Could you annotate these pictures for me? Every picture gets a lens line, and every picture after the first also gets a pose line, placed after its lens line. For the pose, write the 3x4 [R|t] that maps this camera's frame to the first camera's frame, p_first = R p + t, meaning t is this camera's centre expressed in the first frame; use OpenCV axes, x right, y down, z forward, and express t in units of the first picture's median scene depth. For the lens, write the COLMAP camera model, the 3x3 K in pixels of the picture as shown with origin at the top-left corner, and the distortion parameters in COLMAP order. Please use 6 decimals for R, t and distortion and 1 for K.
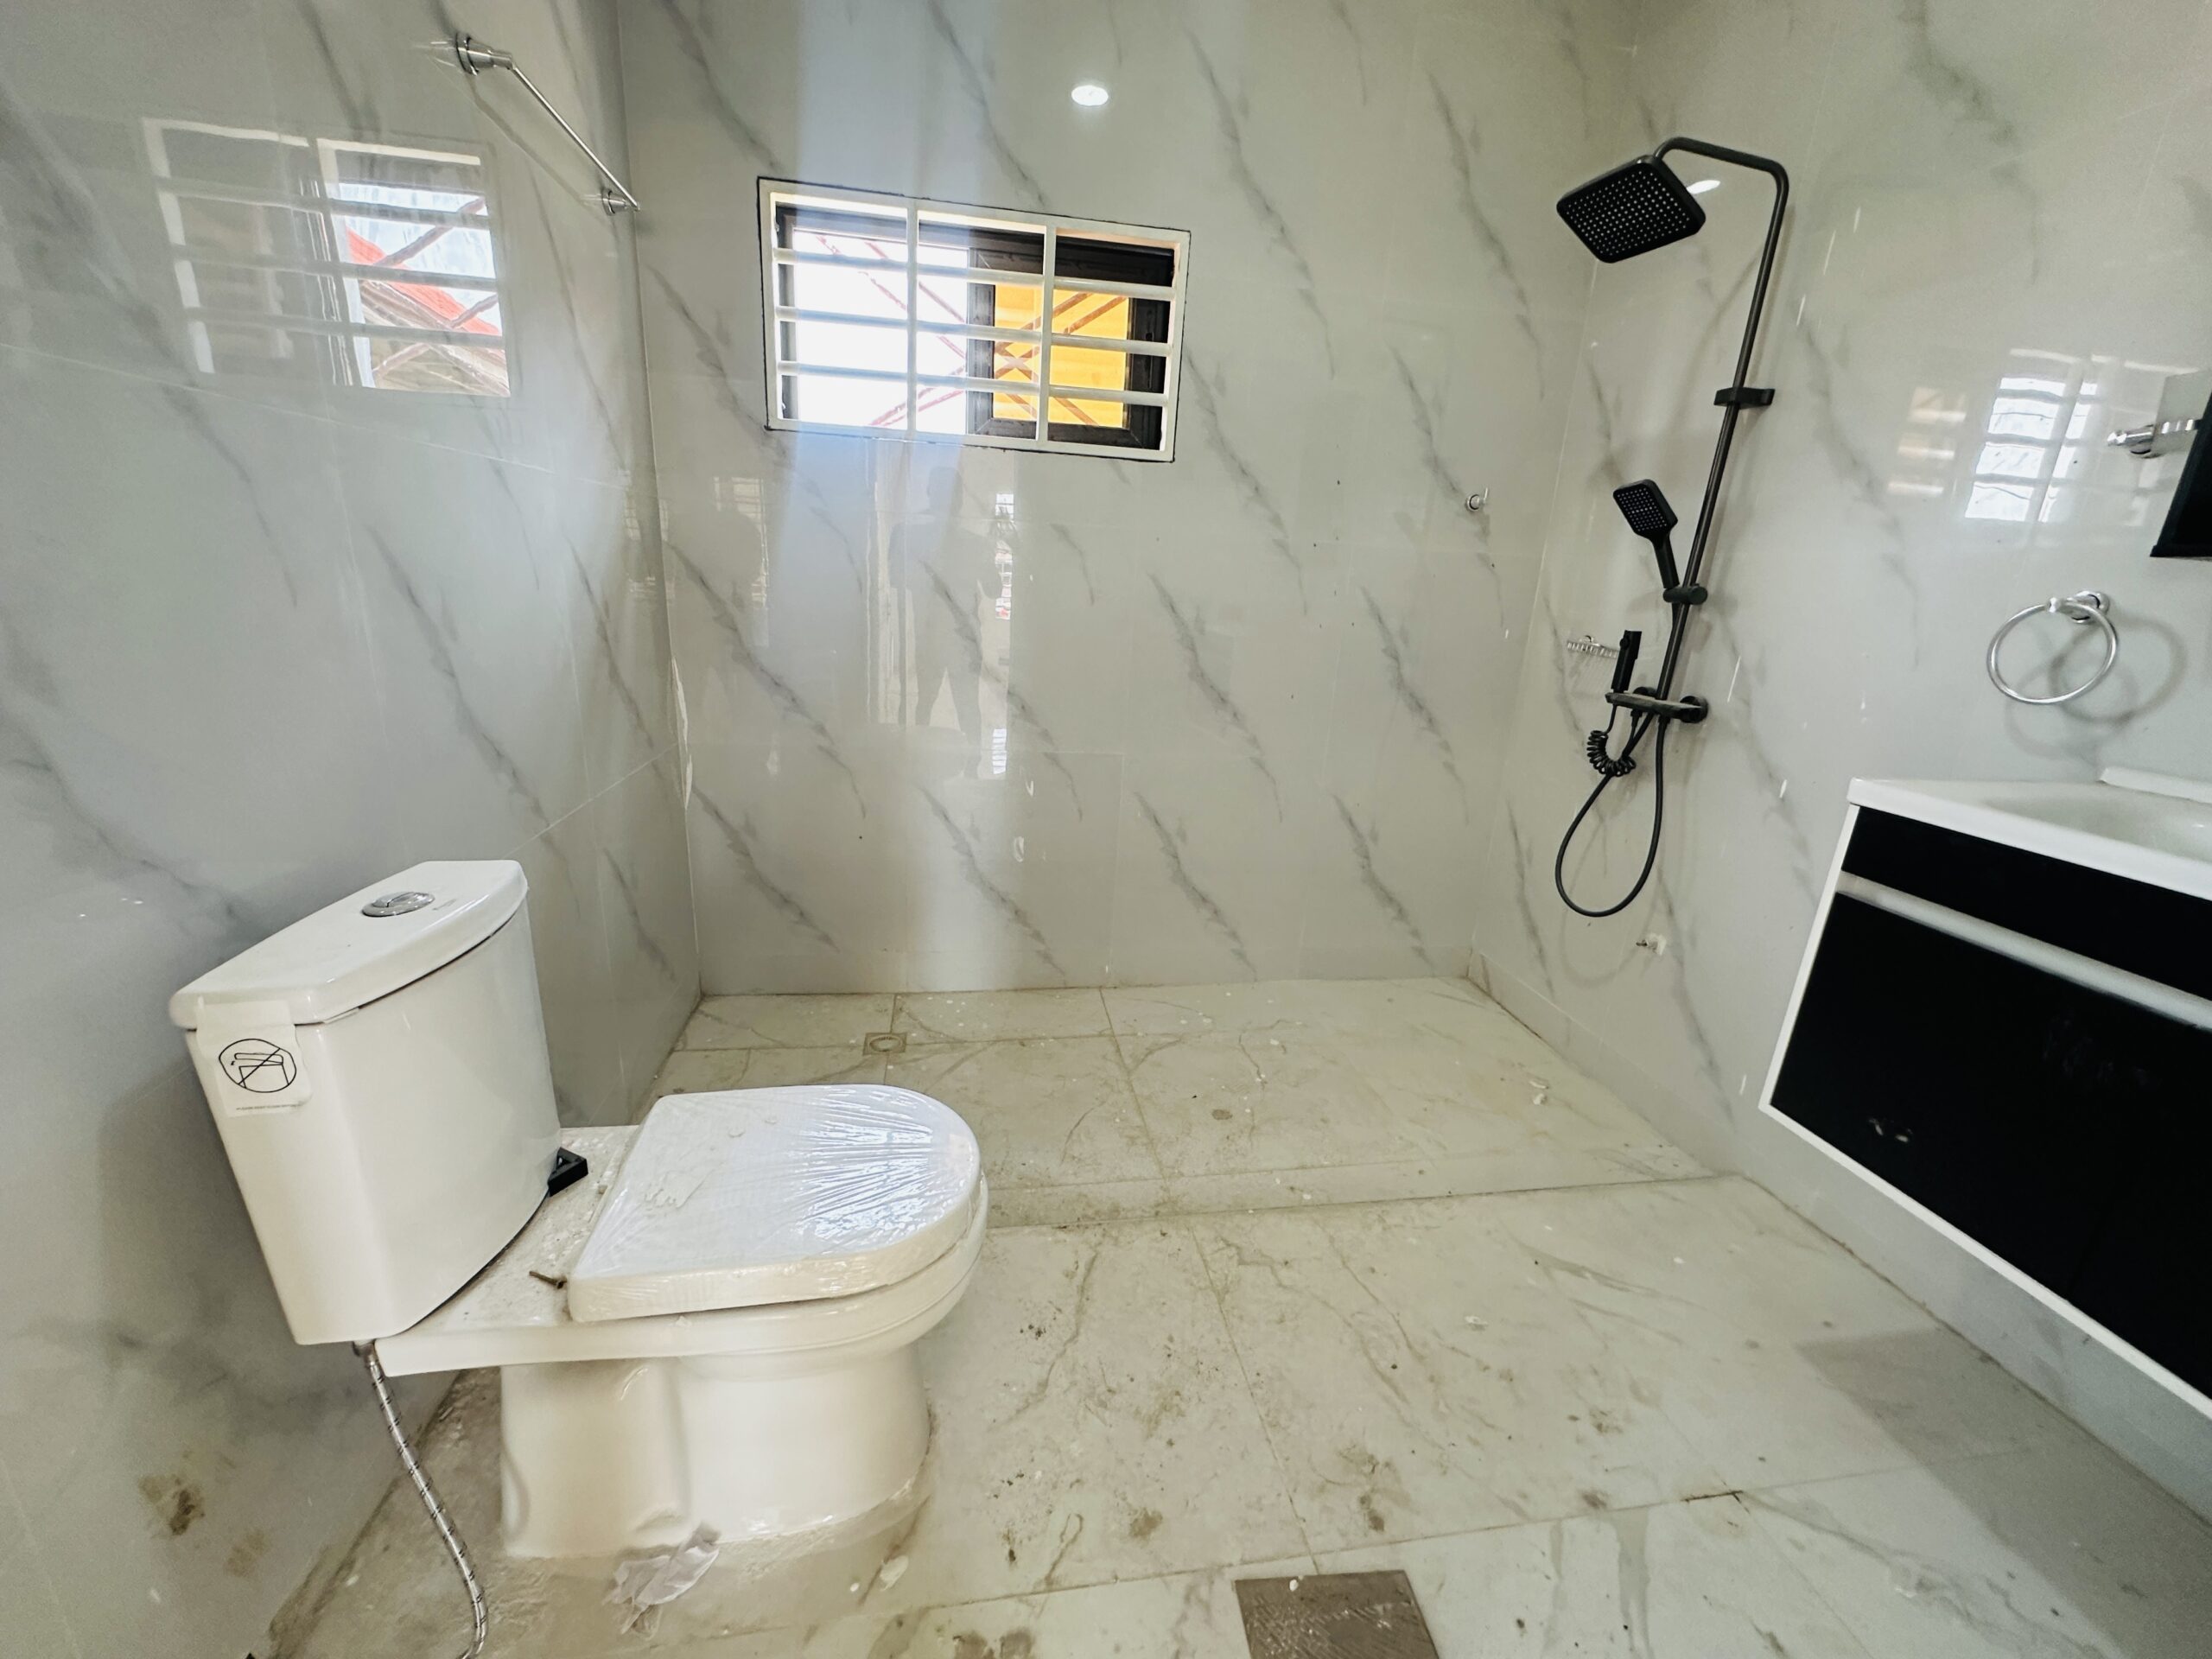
lens RADIAL K [[884.9, 0, 1105.2], [0, 884.9, 828.6], [0, 0, 1]] dist [-0.003225, 0.000978]
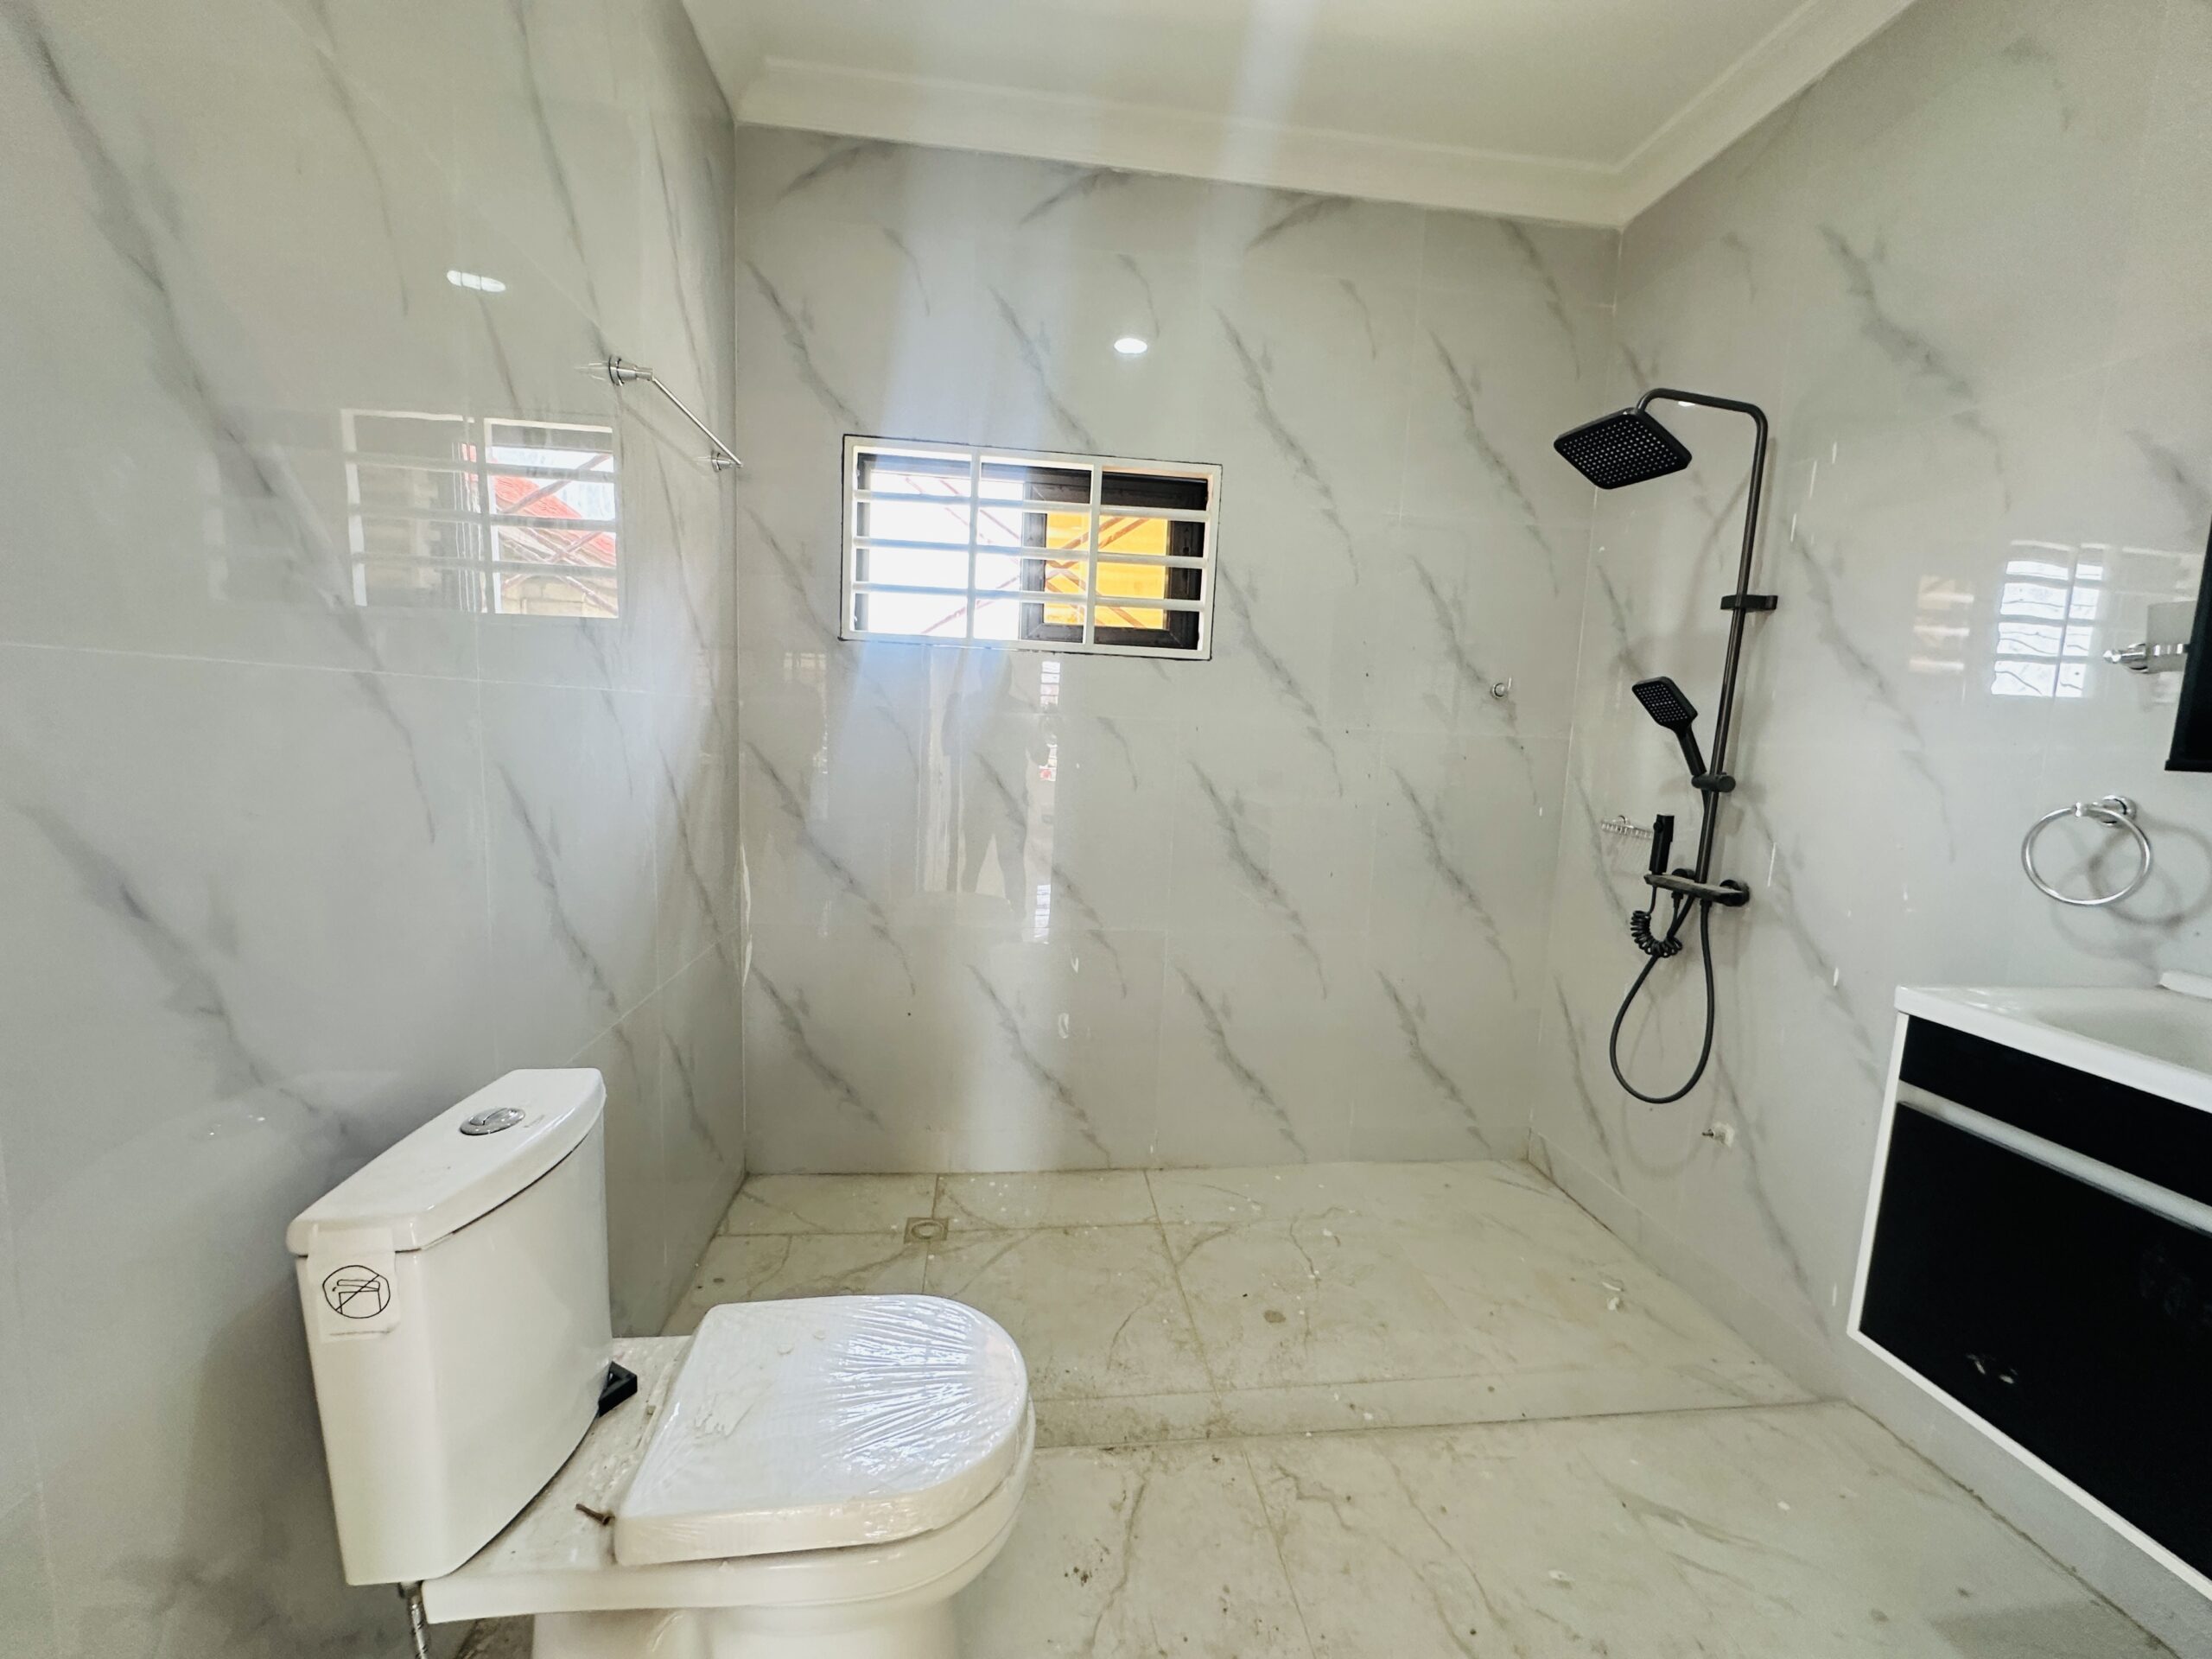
lens RADIAL K [[884.9, 0, 1105.6], [0, 884.9, 830.0], [0, 0, 1]] dist [-0.003225, 0.000978]
pose [[0.998959, -0.006576, -0.045139, -0.003975], [-0.000937, 0.986387, -0.164435, -0.042084], [0.045606, 0.164306, 0.985355, -0.037853]]
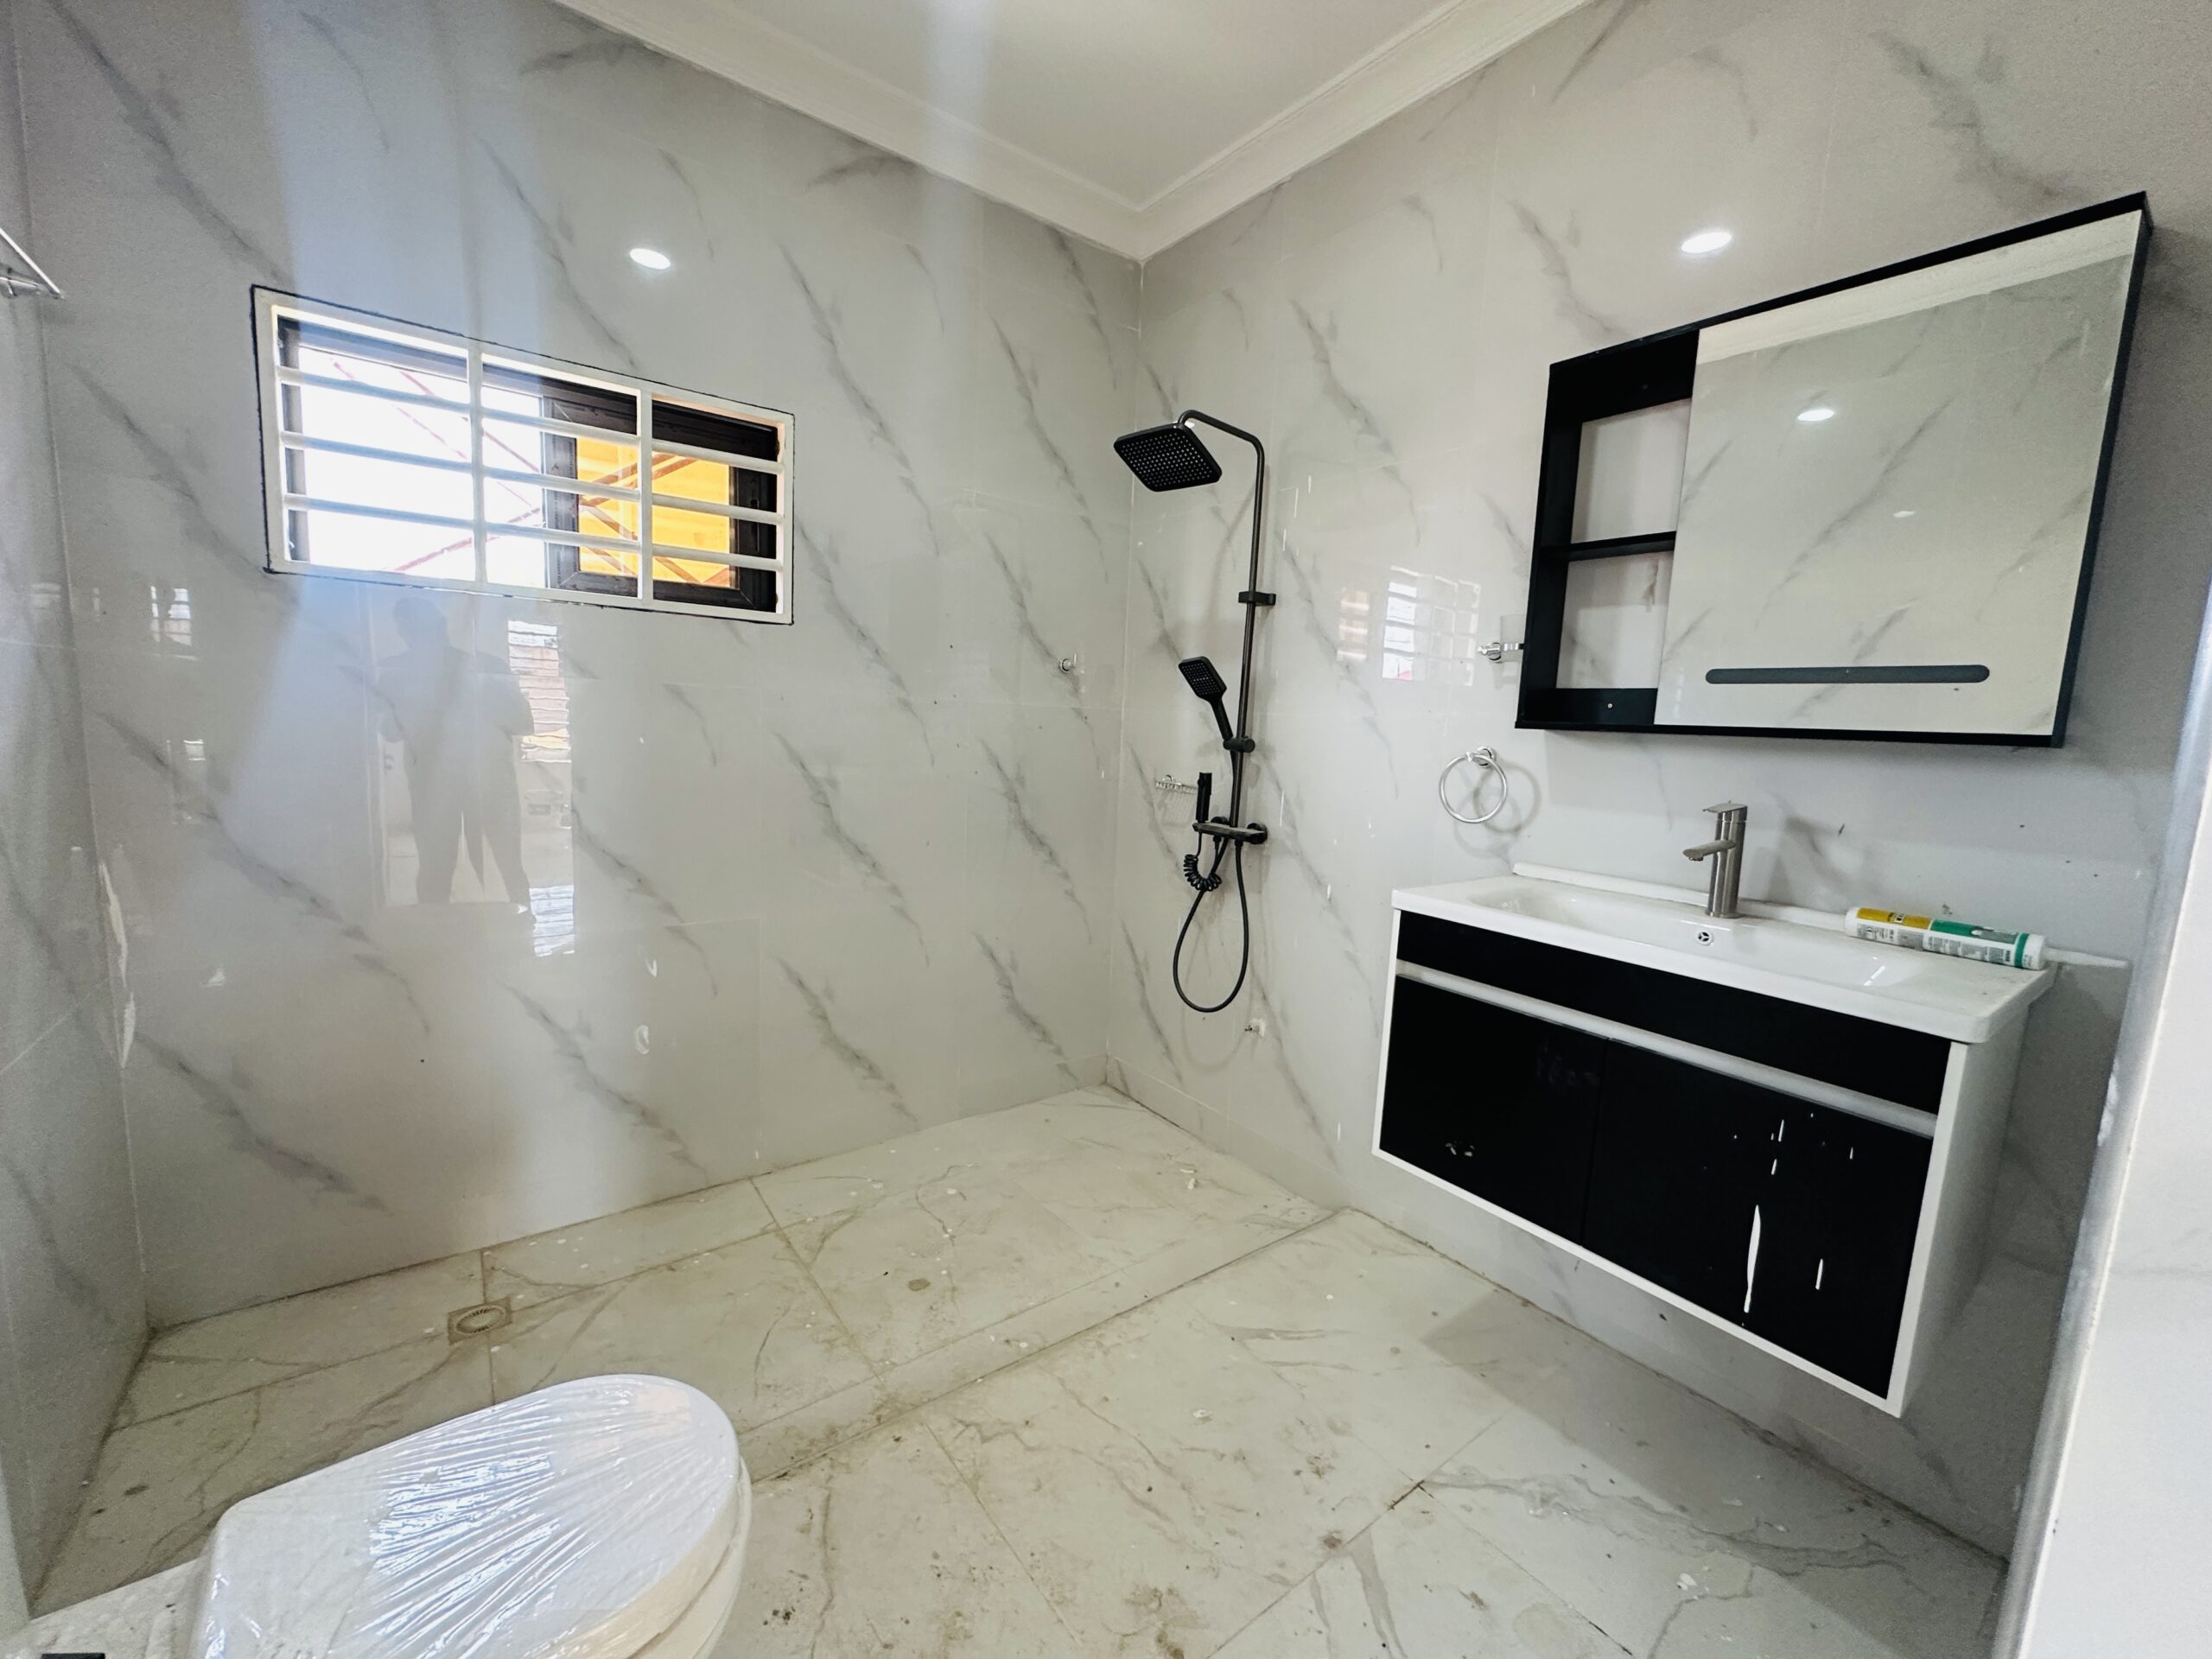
lens RADIAL K [[884.9, 0, 1103.2], [0, 884.9, 830.3], [0, 0, 1]] dist [-0.003225, 0.000978]
pose [[0.888067, -0.071803, 0.454072, -0.101174], [0.131920, 0.985989, -0.102093, -0.042955], [-0.440380, 0.150567, 0.885096, -0.012401]]
